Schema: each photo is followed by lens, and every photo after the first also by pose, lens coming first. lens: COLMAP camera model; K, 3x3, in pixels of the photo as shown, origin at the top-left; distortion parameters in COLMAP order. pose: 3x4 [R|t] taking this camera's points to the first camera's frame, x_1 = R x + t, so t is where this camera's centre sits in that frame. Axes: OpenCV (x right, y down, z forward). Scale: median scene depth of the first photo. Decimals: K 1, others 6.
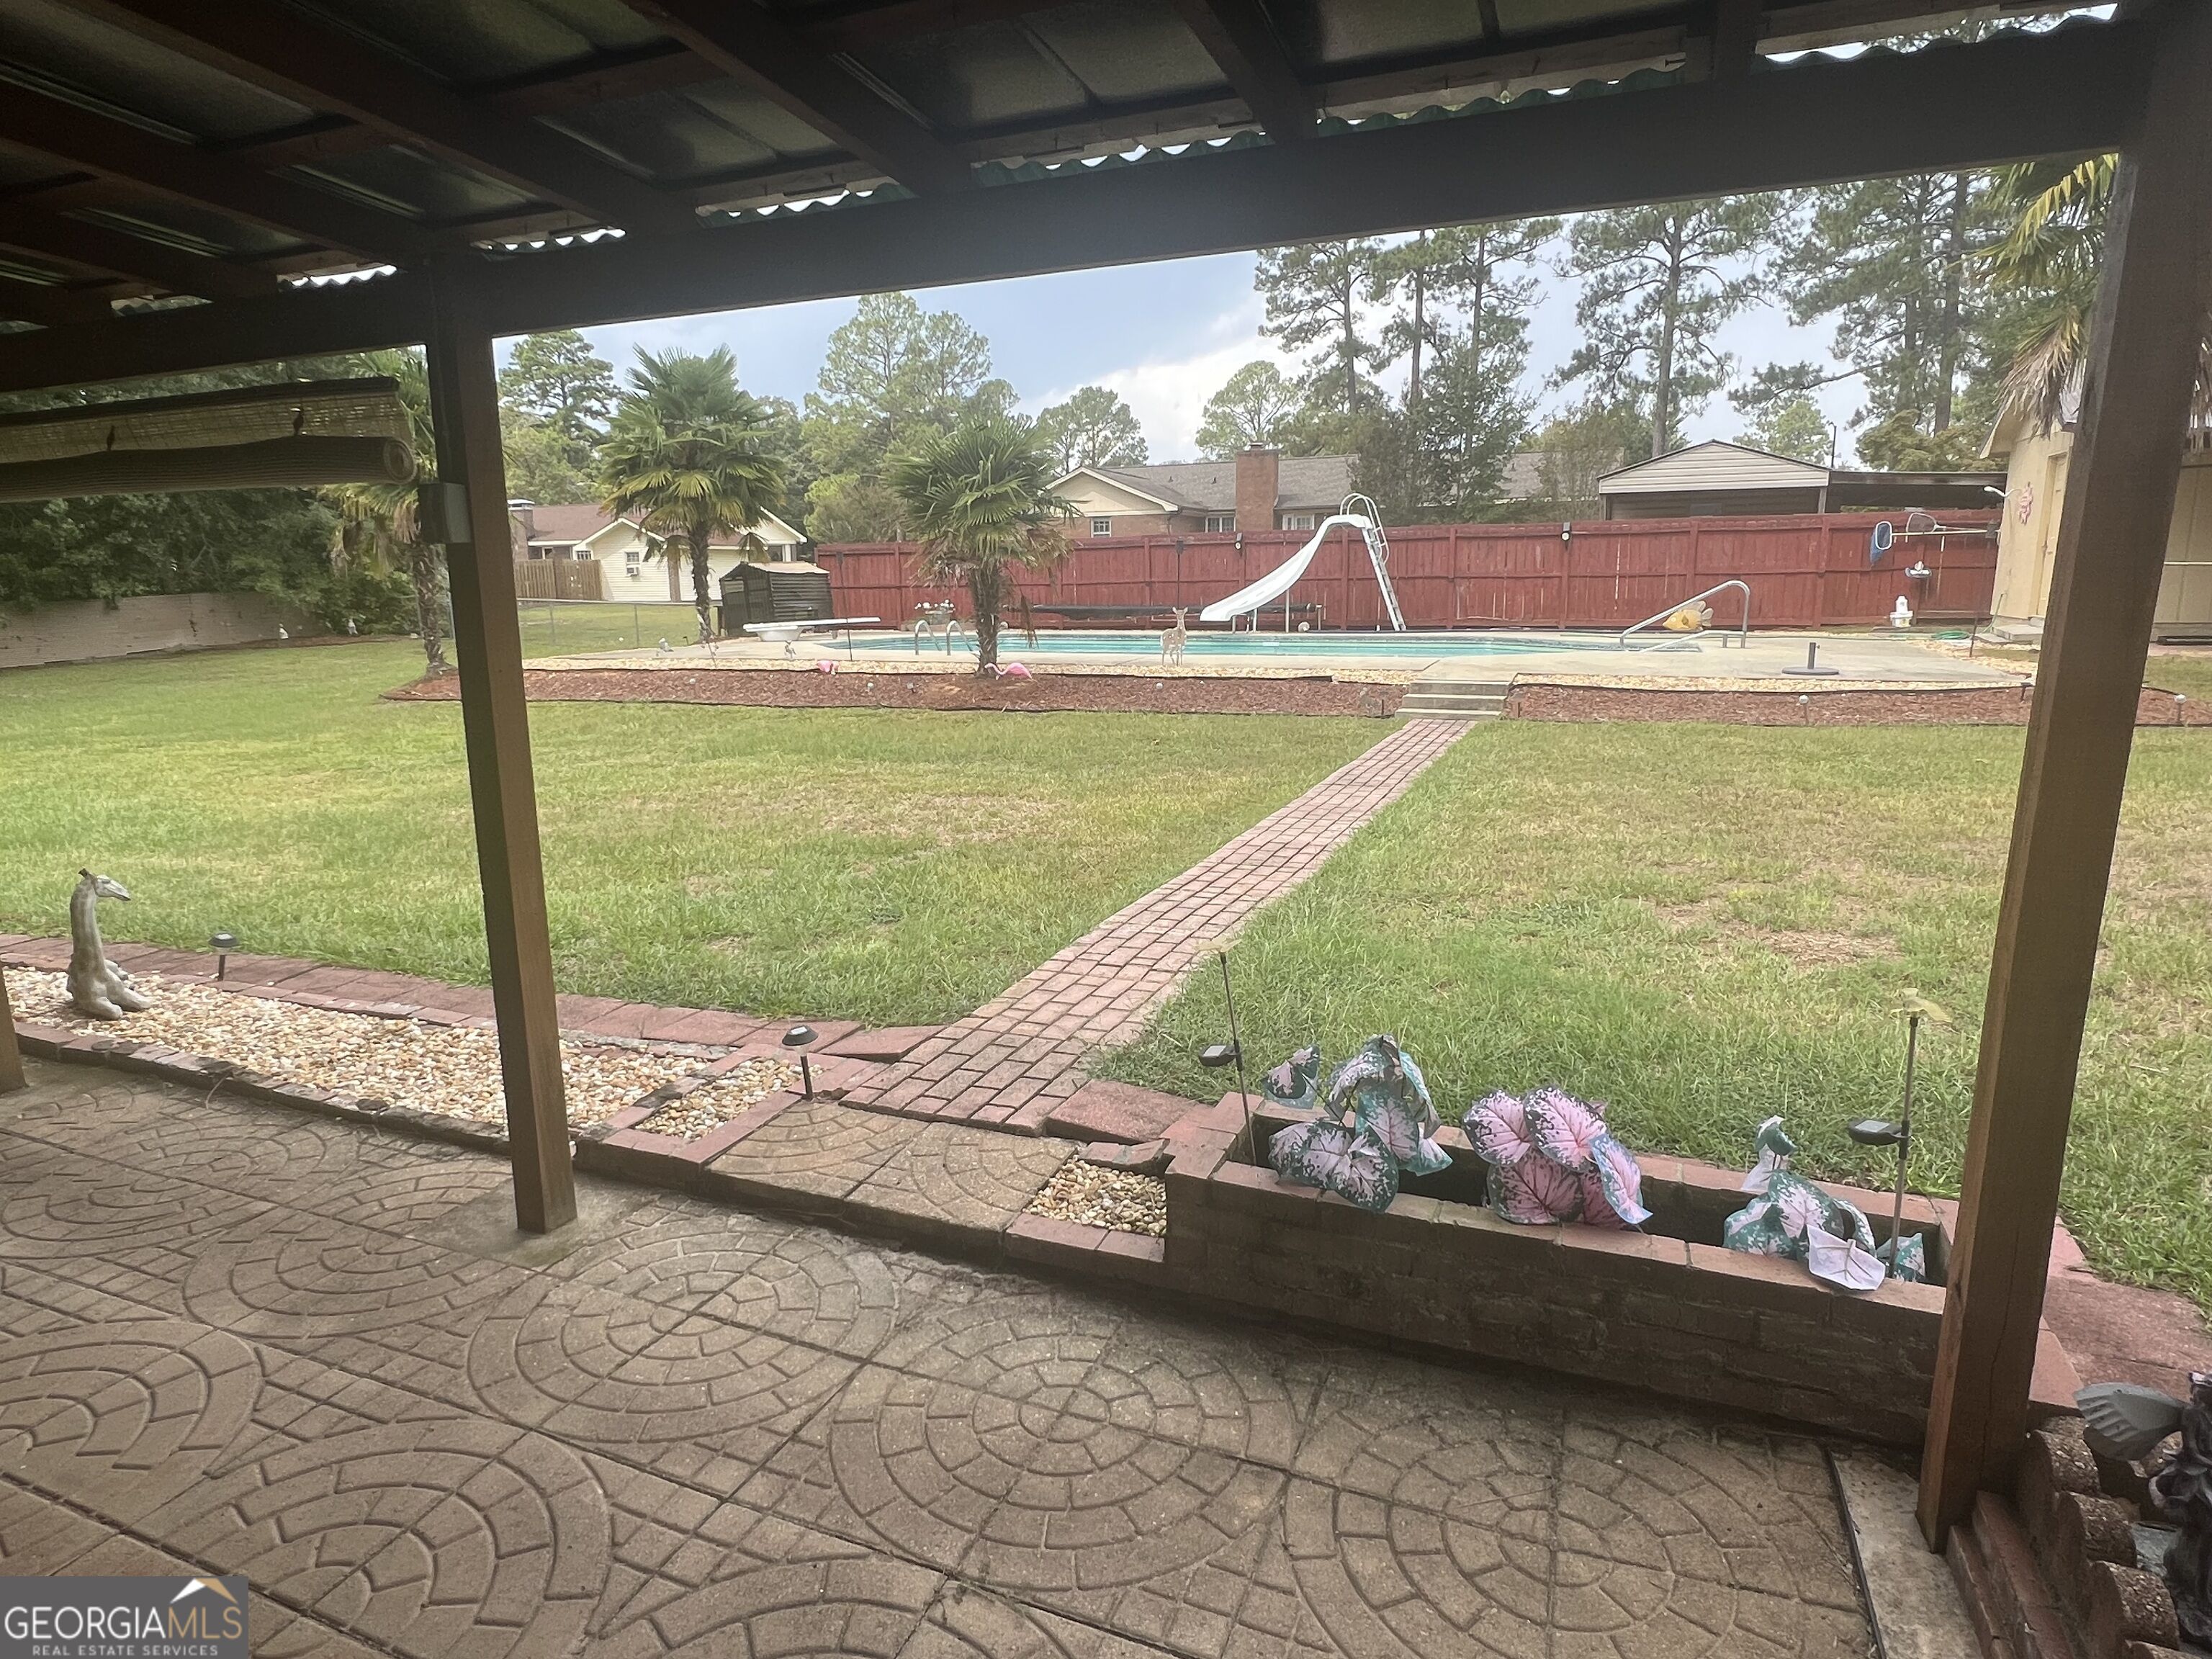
lens RADIAL K [[1241.9, 0, 1098.3], [0, 1241.9, 812.2], [0, 0, 1]] dist [-0.001358, 0.000704]
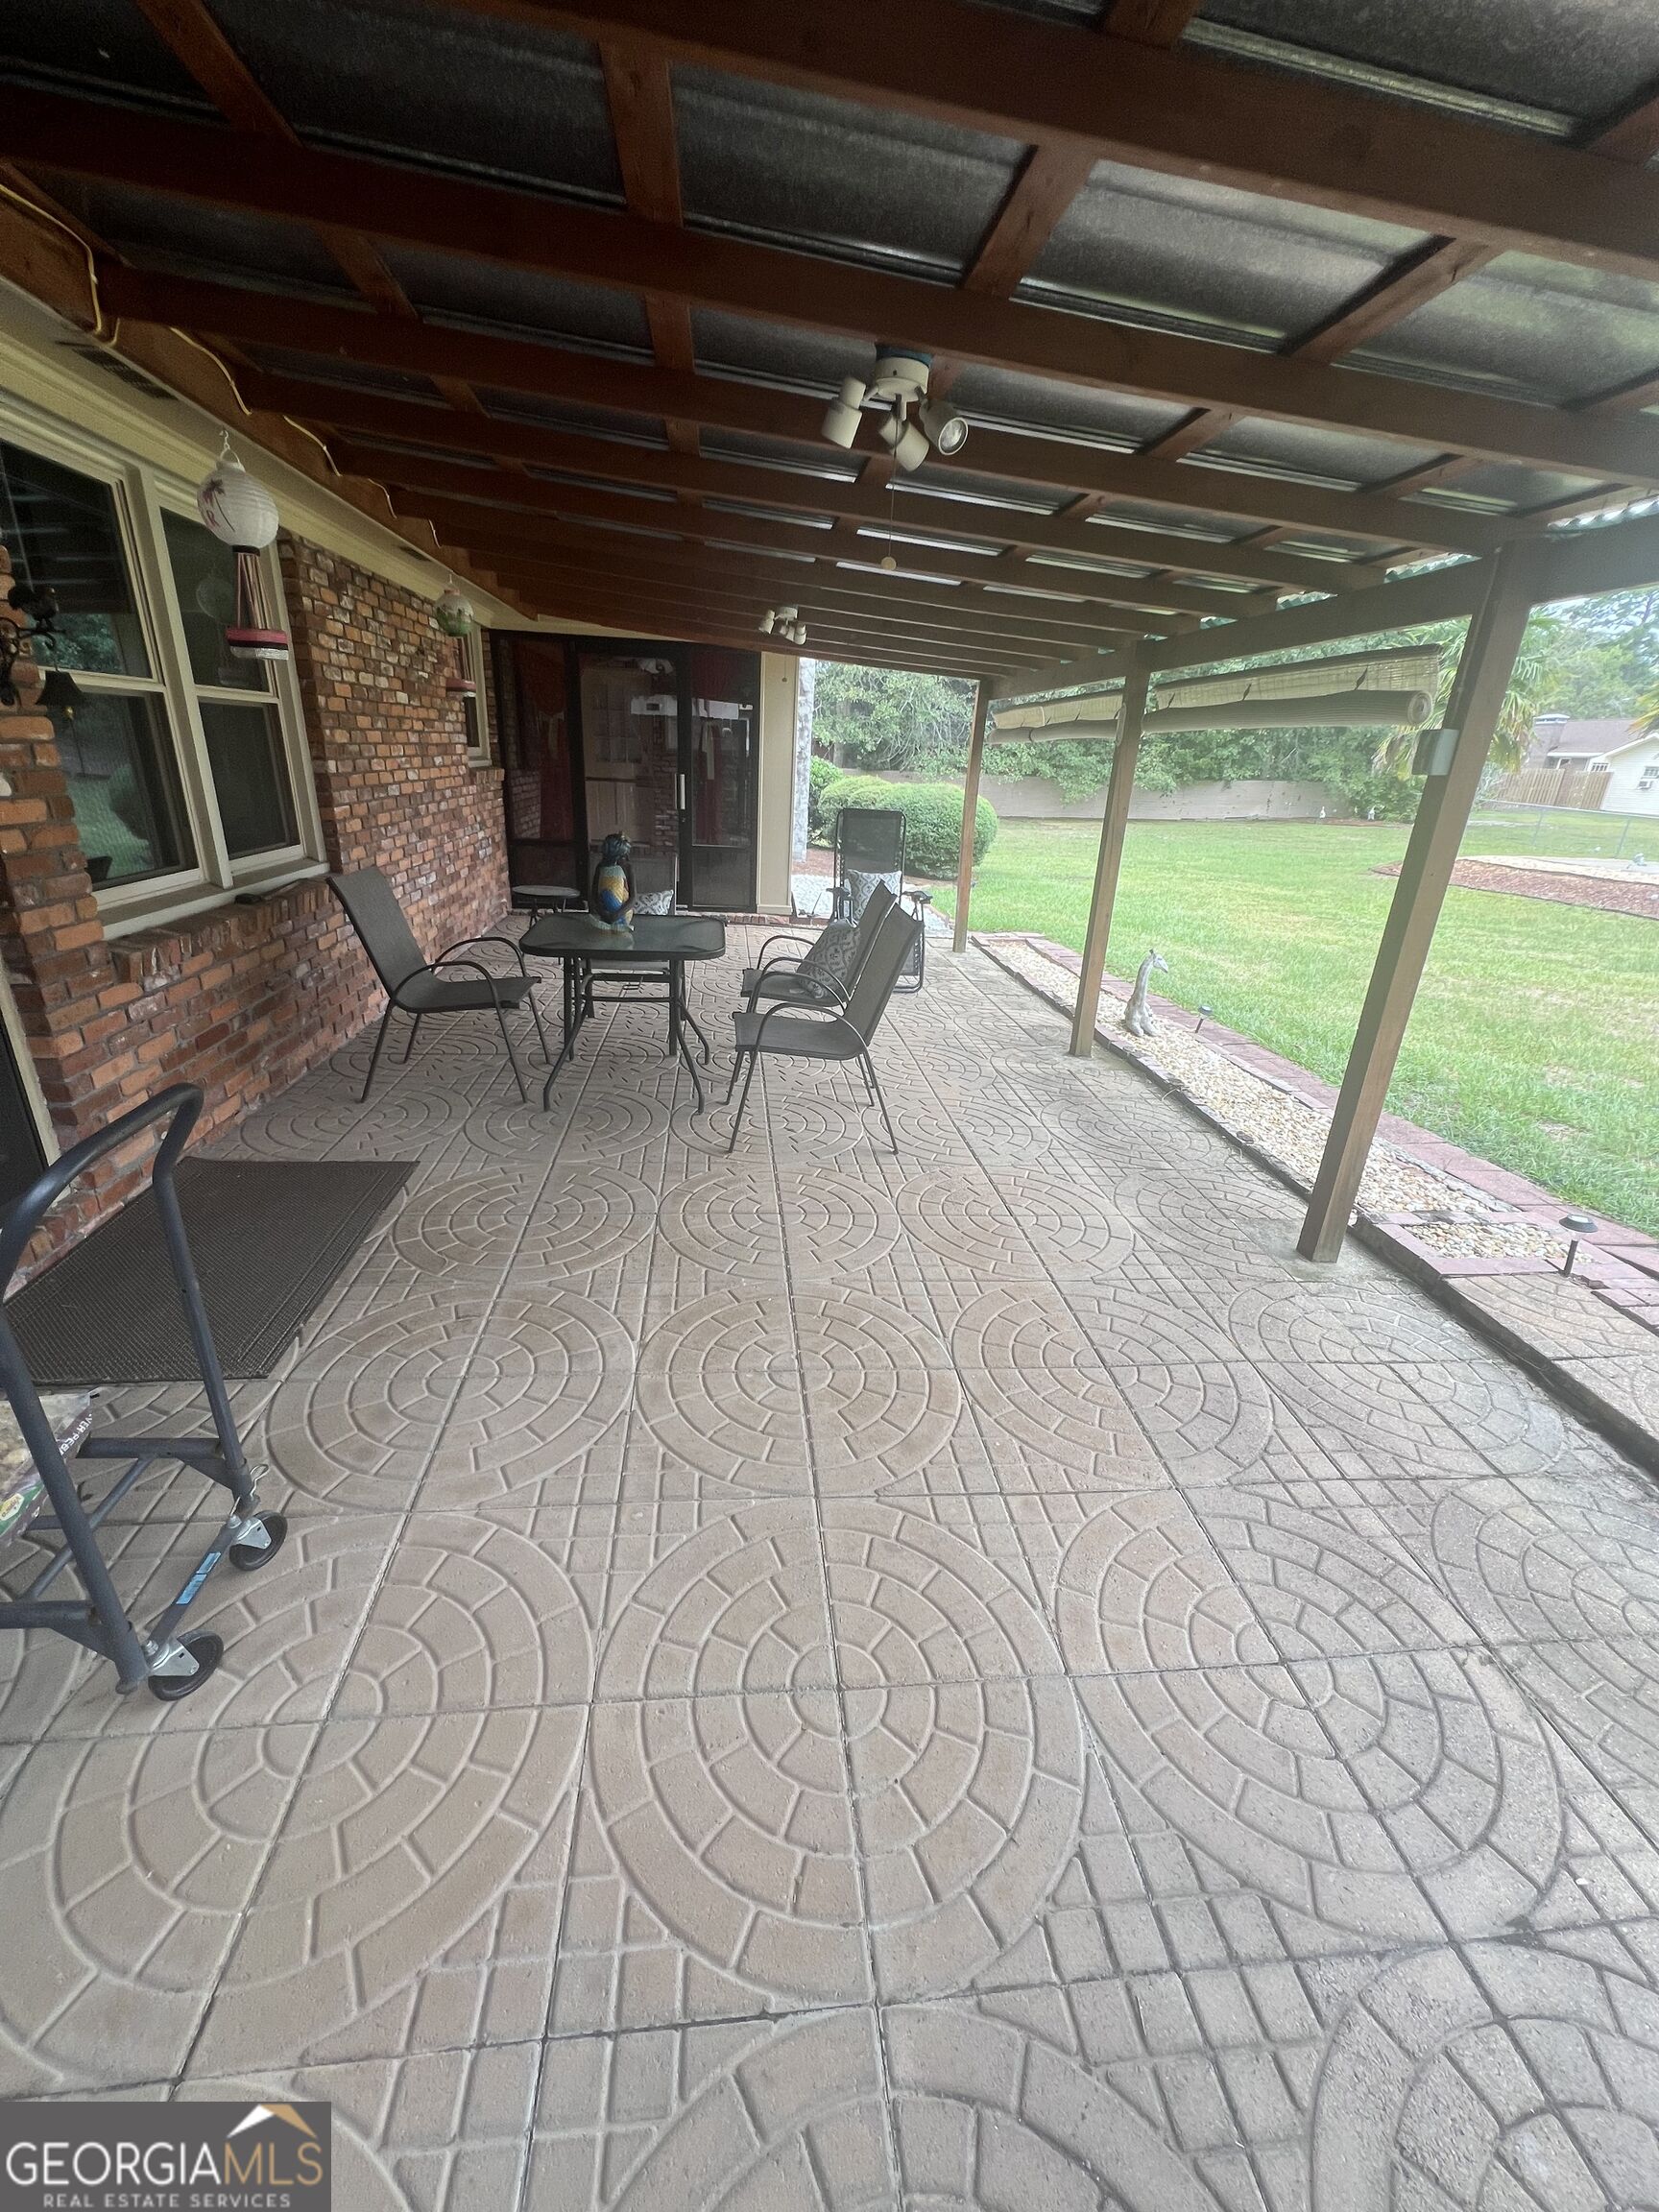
lens RADIAL K [[885.3, 0, 823.0], [0, 885.3, 1098.8], [0, 0, 1]] dist [0.003609, -0.000406]
pose [[0.474815, 0.352382, -0.806460, 0.045999], [-0.215474, 0.935000, 0.281684, -0.009301], [0.853301, 0.040023, 0.519881, -0.037220]]
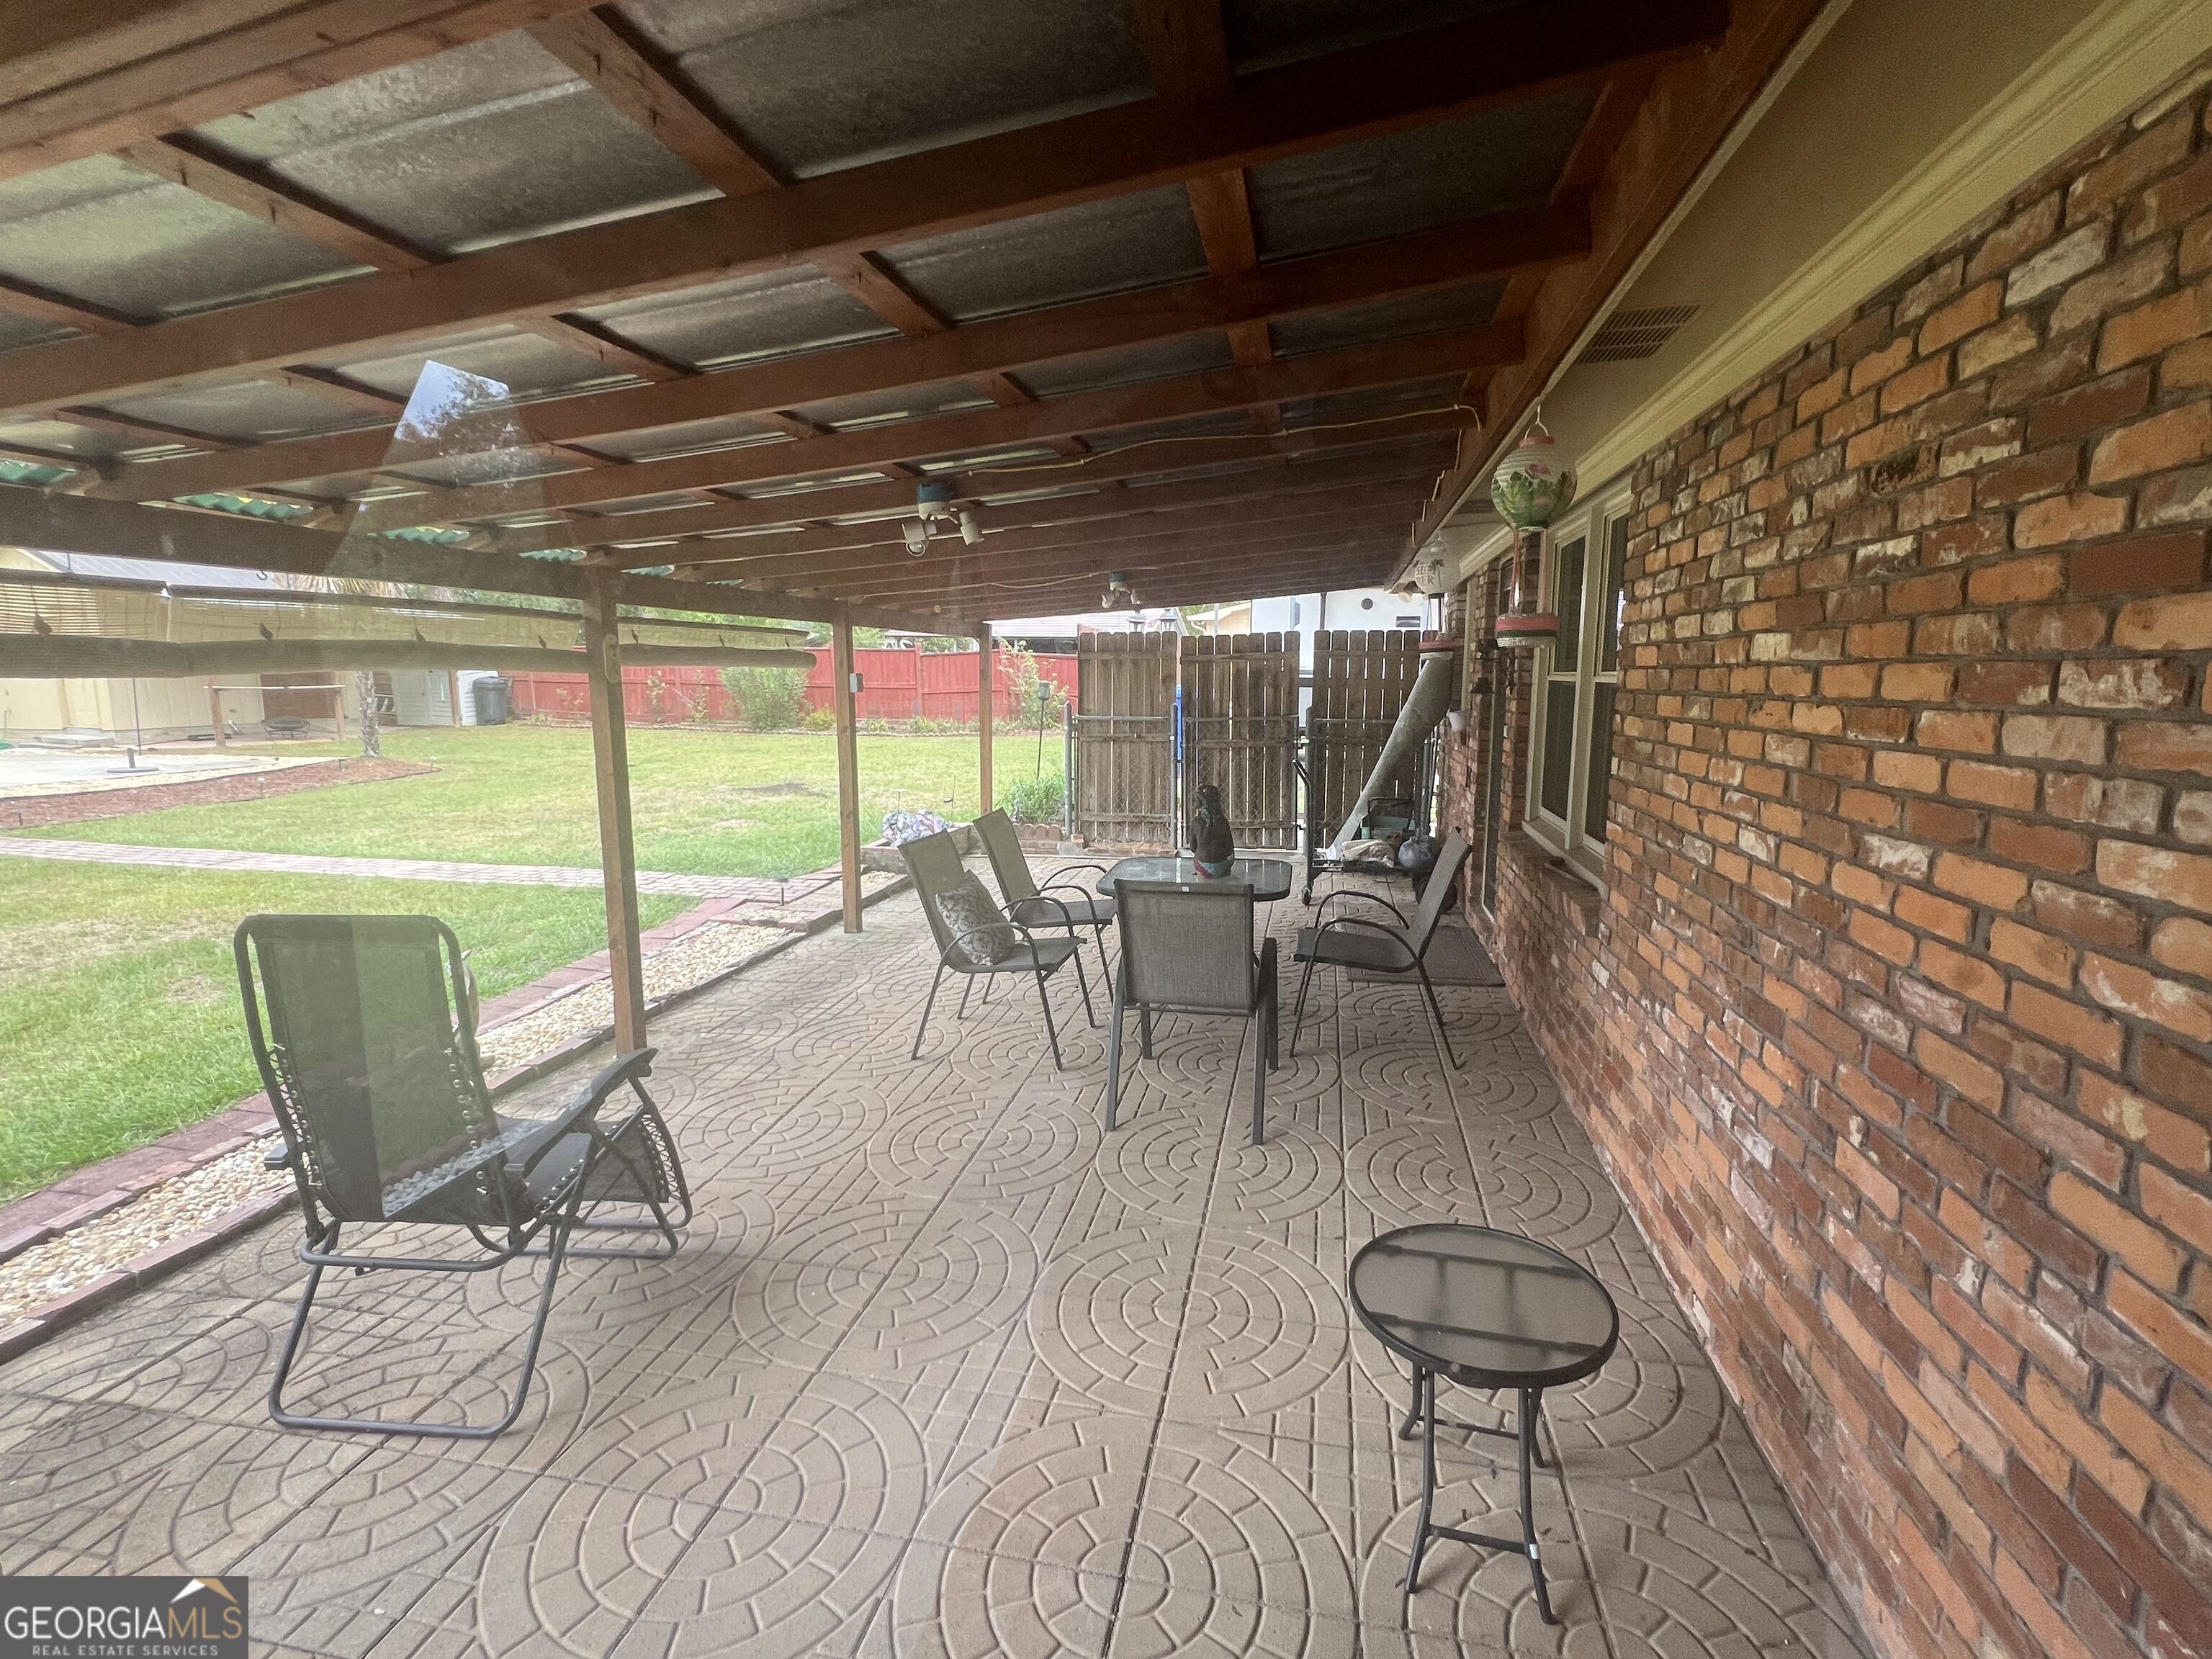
lens RADIAL K [[1012.6, 0, 1110.5], [0, 1012.6, 828.1], [0, 0, 1]] dist [-0.002611, 0.000373]
pose [[-0.185697, -0.135008, 0.973288, -2.216890], [0.190153, 0.966854, 0.170395, -0.139517], [-0.964032, 0.216716, -0.153870, 0.601370]]
